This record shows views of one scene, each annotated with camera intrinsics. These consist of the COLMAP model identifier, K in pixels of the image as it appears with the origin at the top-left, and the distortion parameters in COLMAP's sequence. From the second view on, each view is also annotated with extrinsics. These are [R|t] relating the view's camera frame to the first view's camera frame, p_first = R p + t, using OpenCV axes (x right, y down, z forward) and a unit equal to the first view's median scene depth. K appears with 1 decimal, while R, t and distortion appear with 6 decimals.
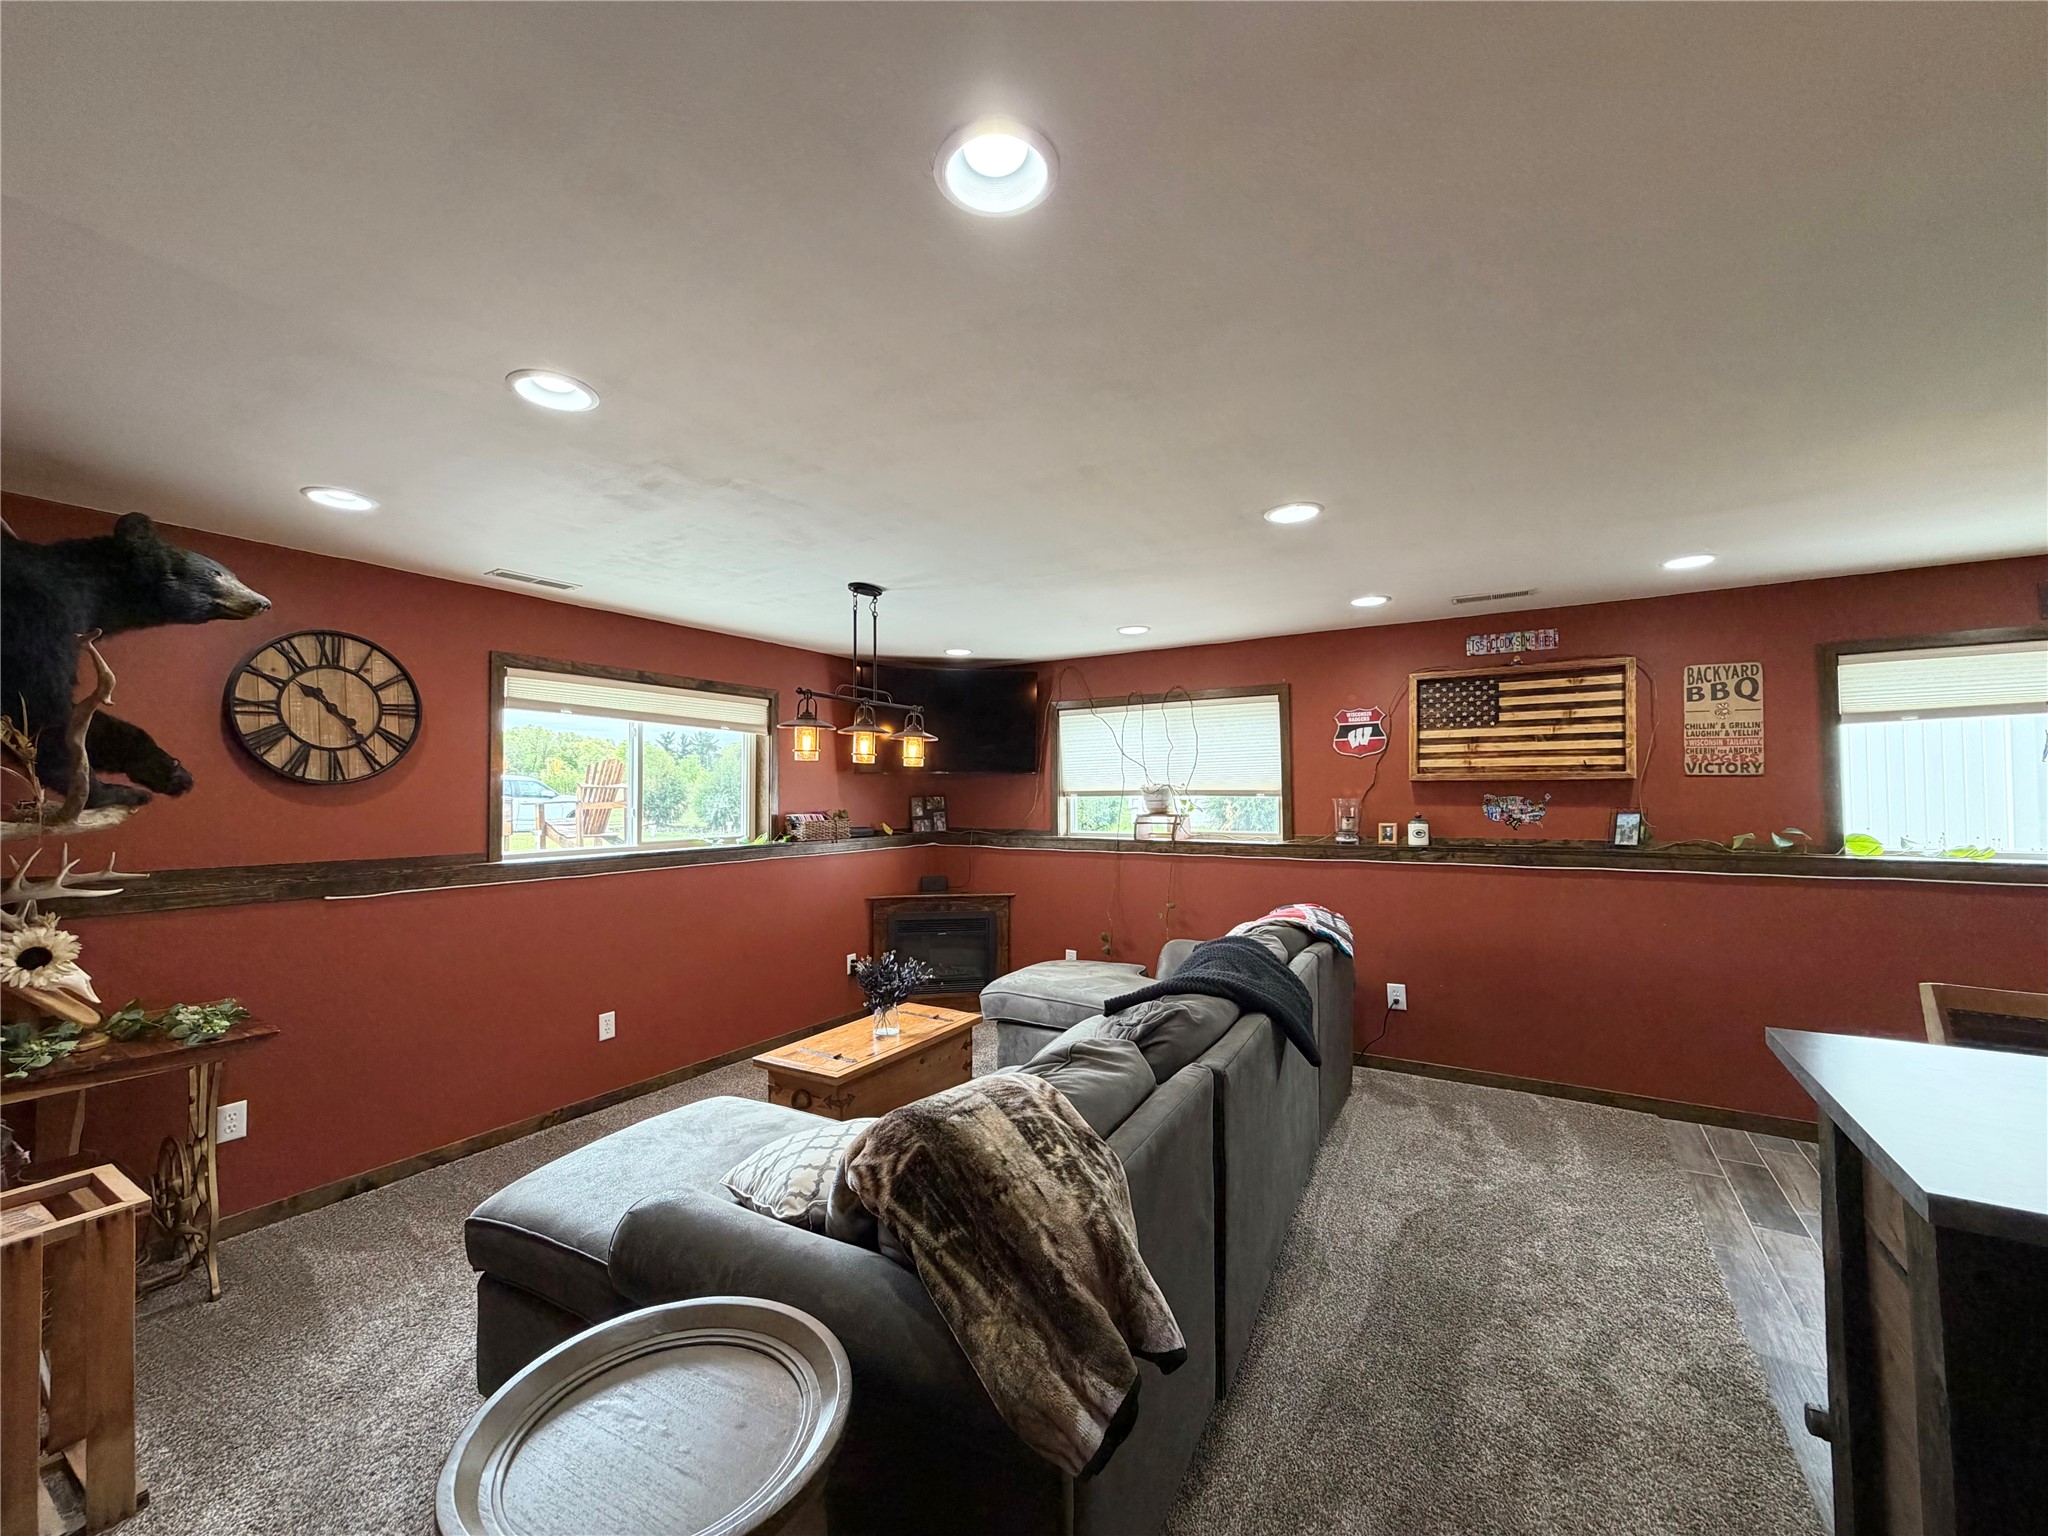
lens RADIAL K [[814.5, 0, 1018.0], [0, 814.5, 768.8], [0, 0, 1]] dist [-0.001463, 0.000145]
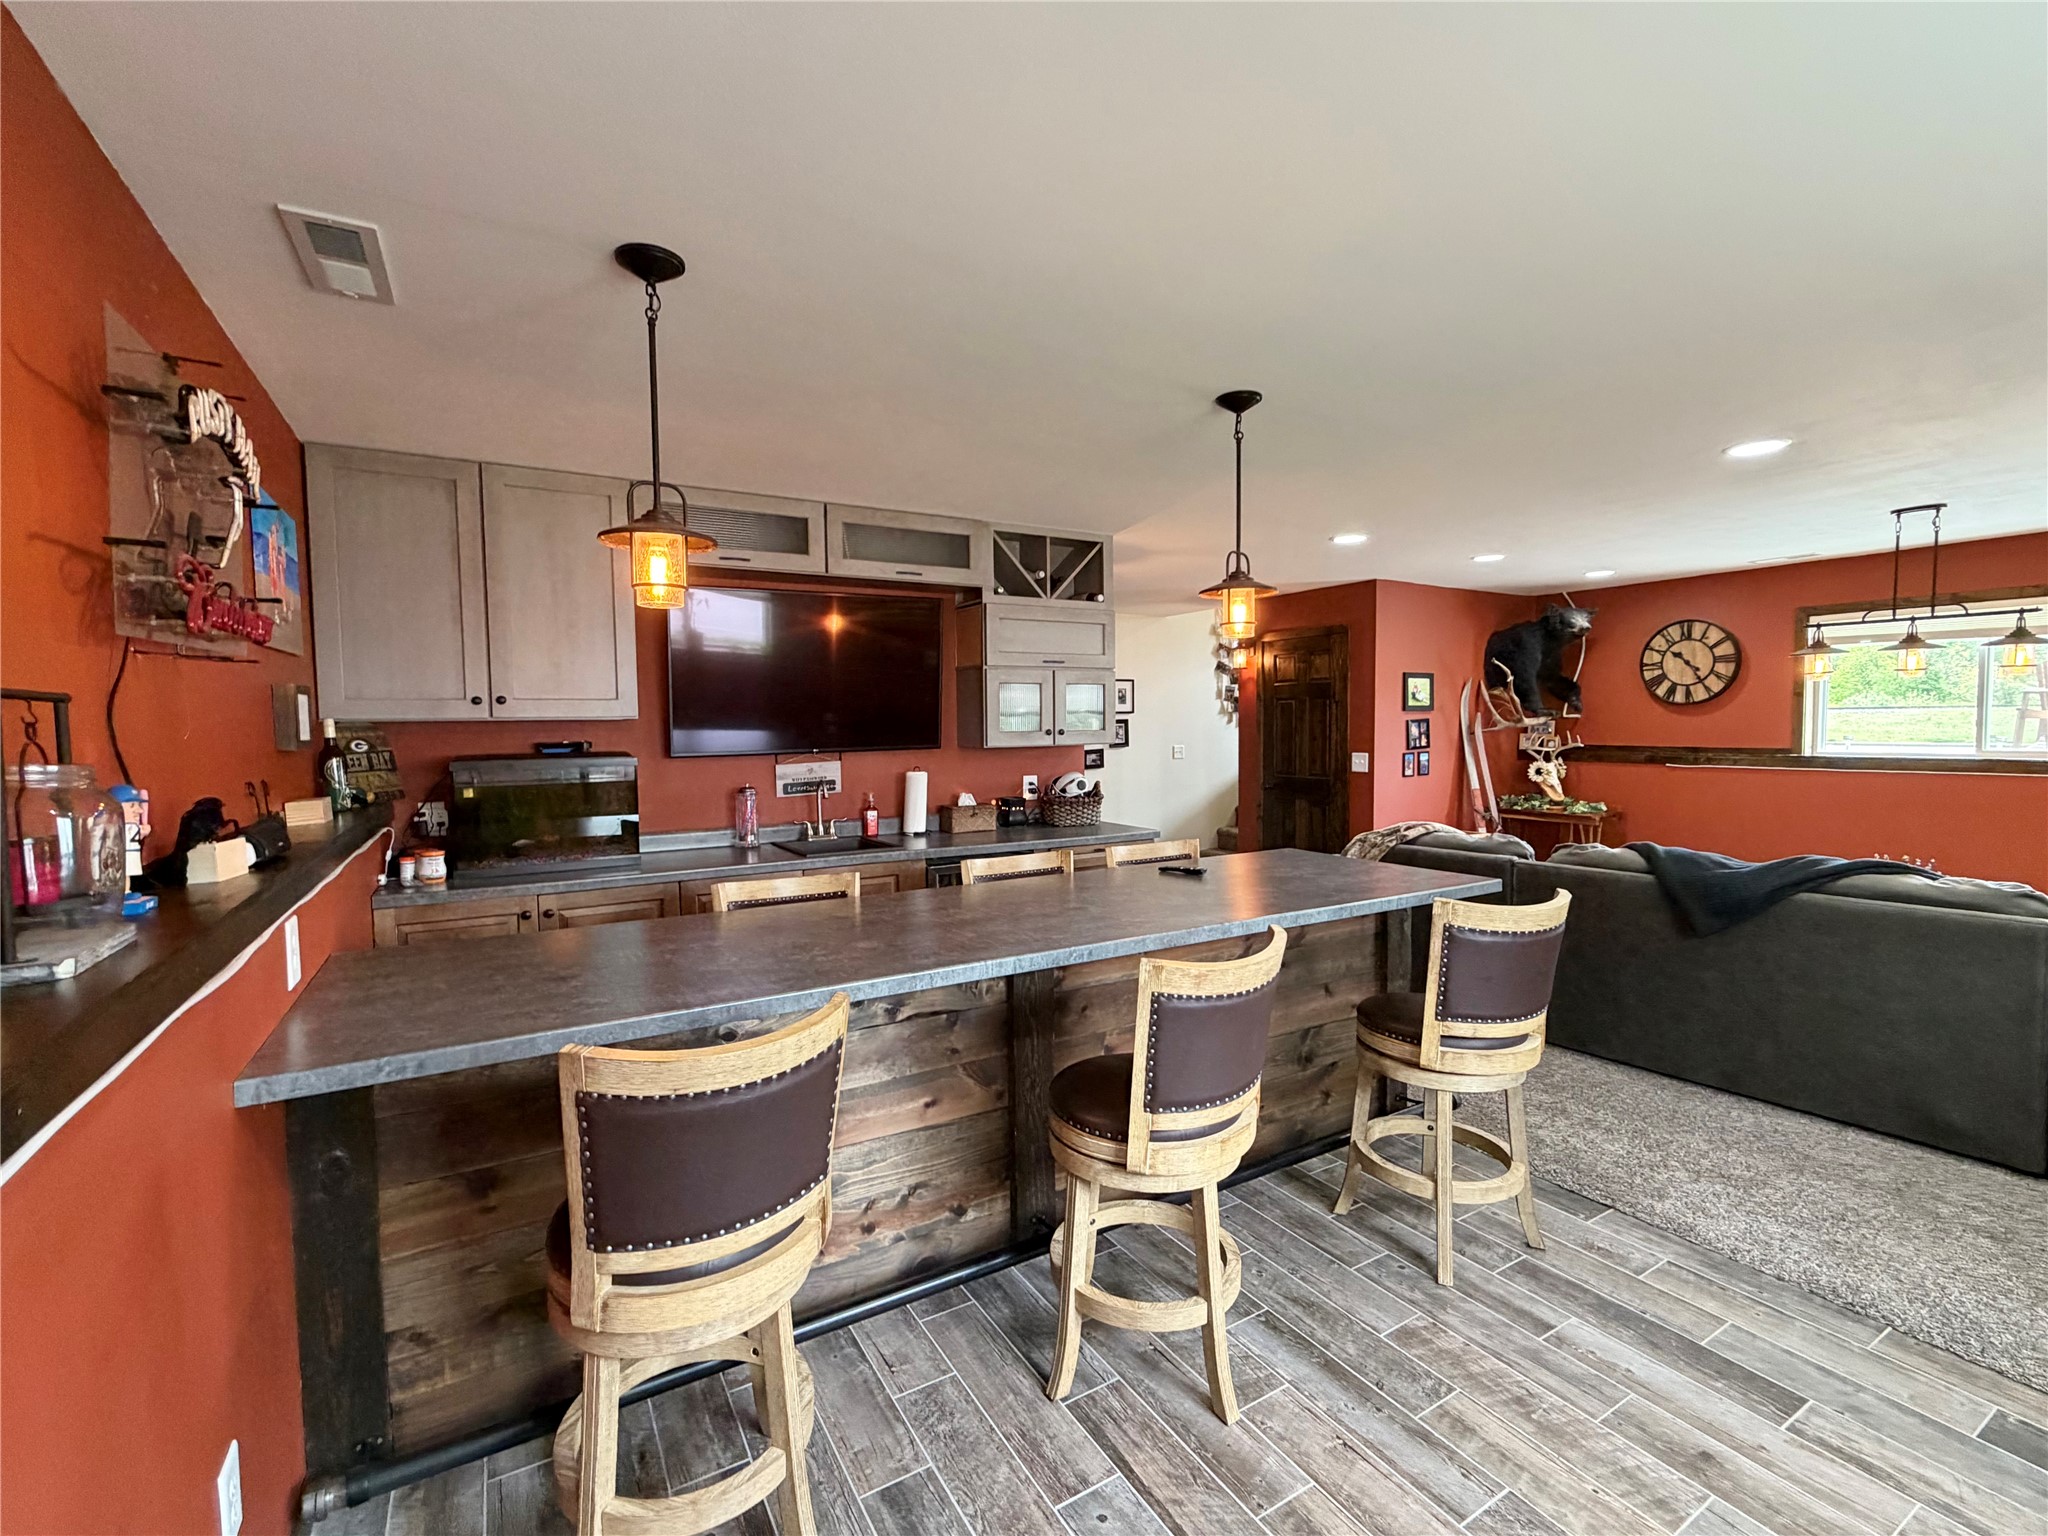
lens RADIAL K [[895.9, 0, 1020.4], [0, 895.9, 770.0], [0, 0, 1]] dist [0.001326, 0.000263]
pose [[-0.457536, 0.058346, -0.887275, 1.271684], [0.044685, 0.998093, 0.042590, 0.010590], [0.888067, -0.020162, -0.459271, 0.463247]]
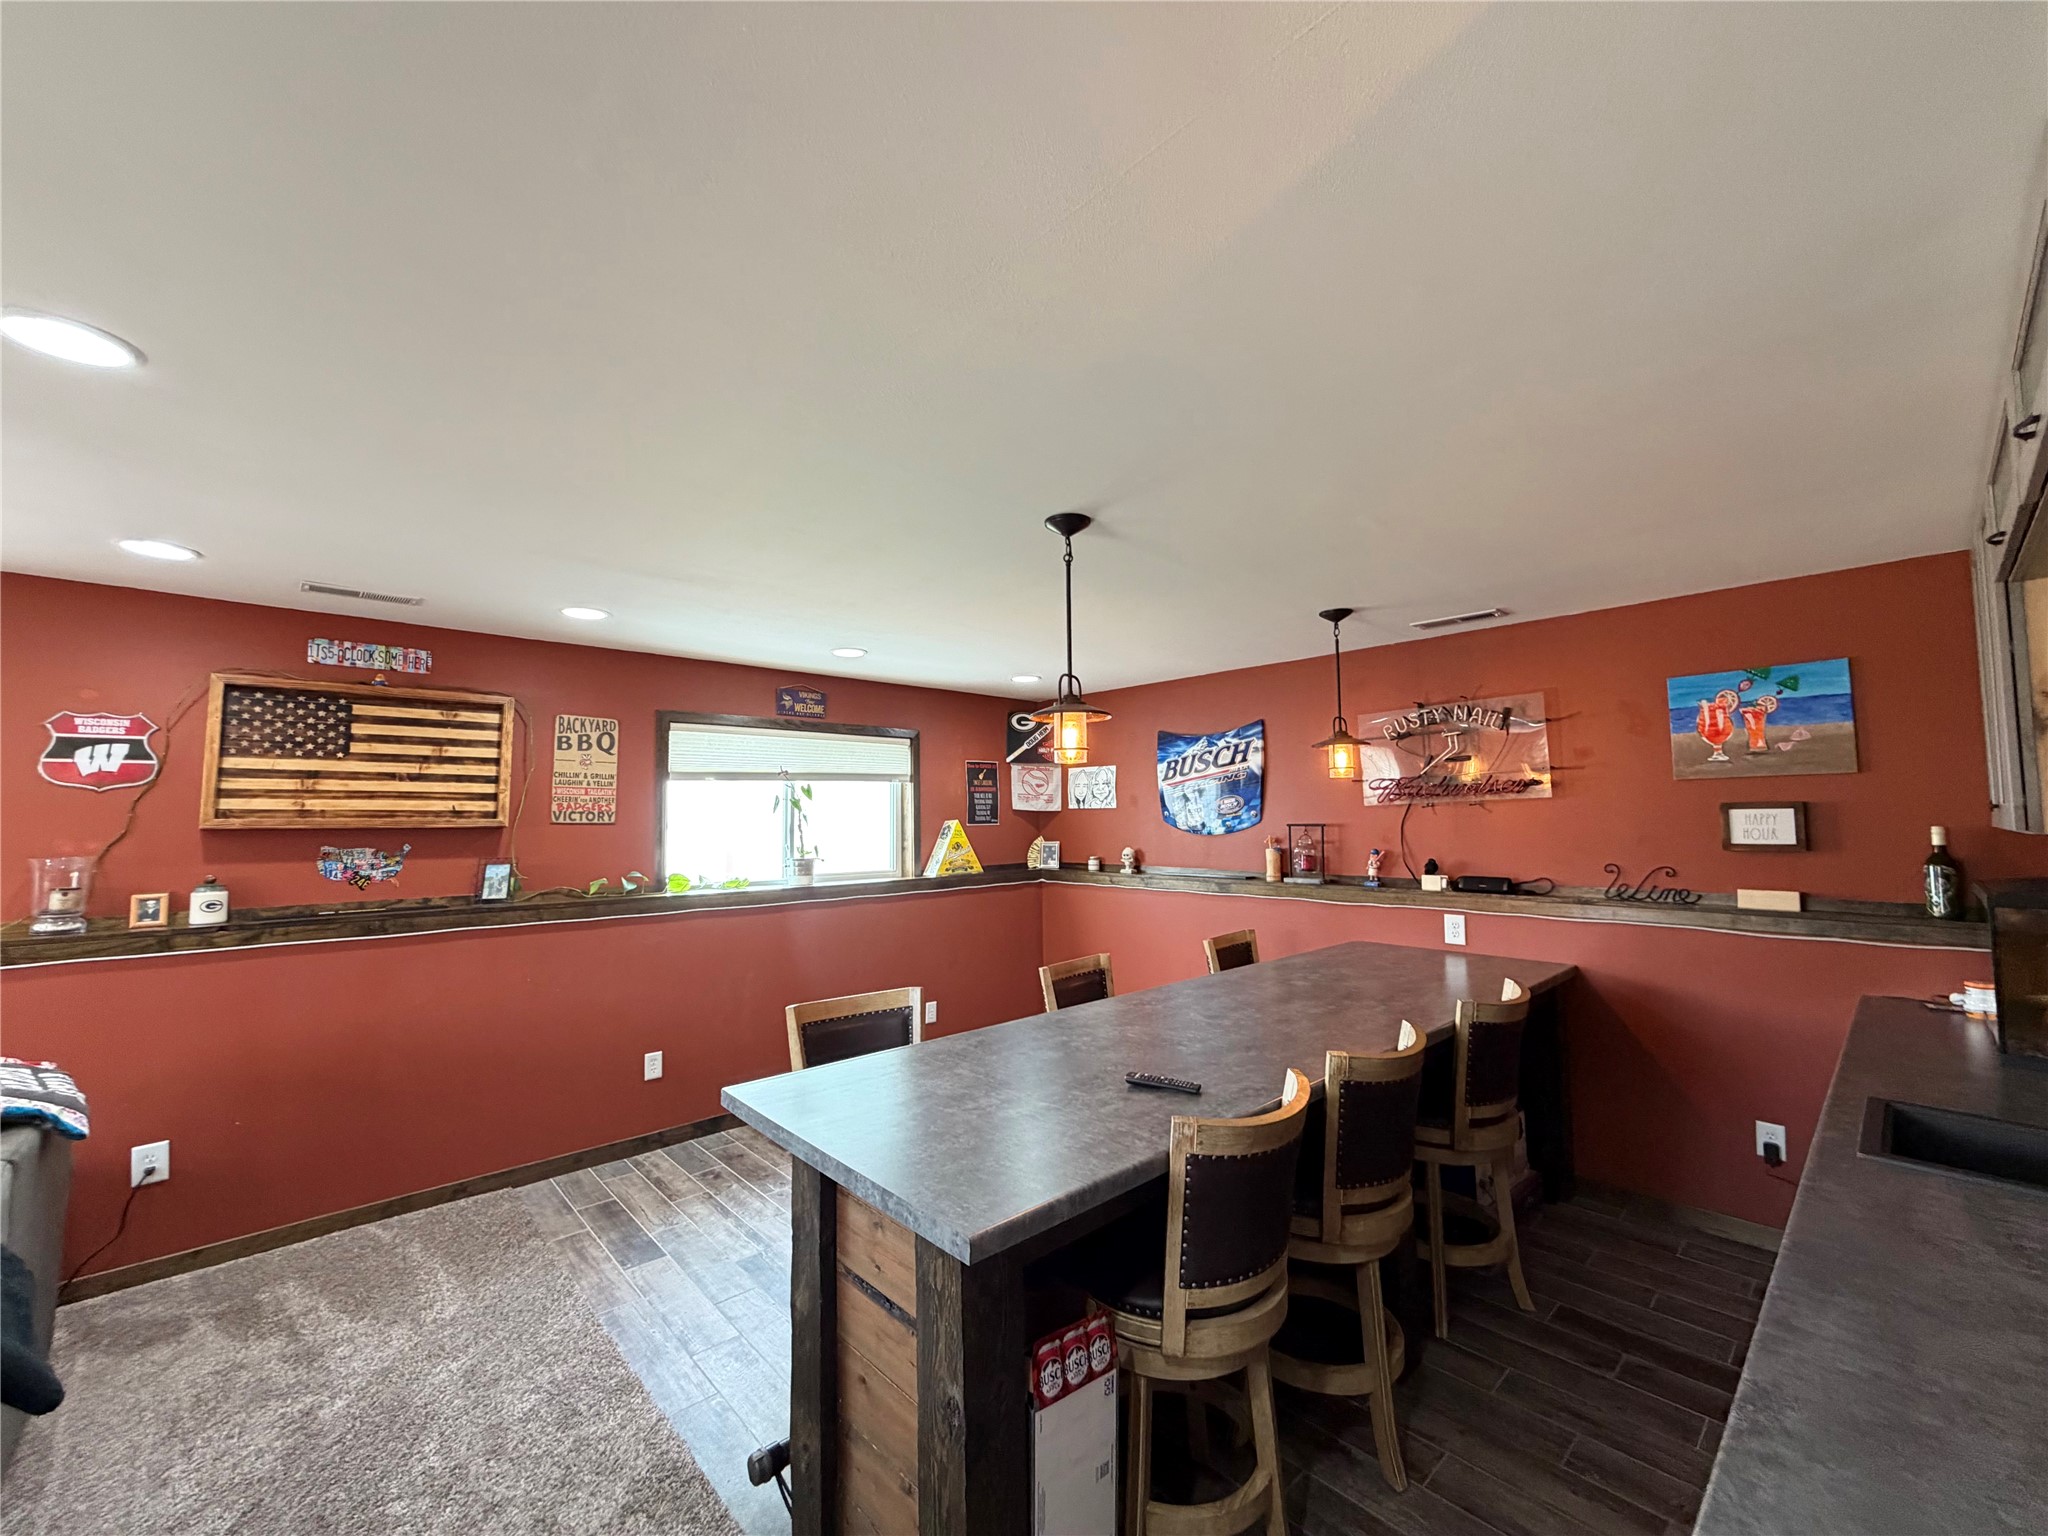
lens RADIAL K [[814.5, 0, 1018.0], [0, 814.5, 768.8], [0, 0, 1]] dist [-0.001463, 0.000145]
pose [[0.266212, 0.063107, 0.961847, 0.008021], [-0.025475, 0.997967, -0.058426, -0.014436], [-0.963578, -0.008949, 0.267278, 0.178746]]
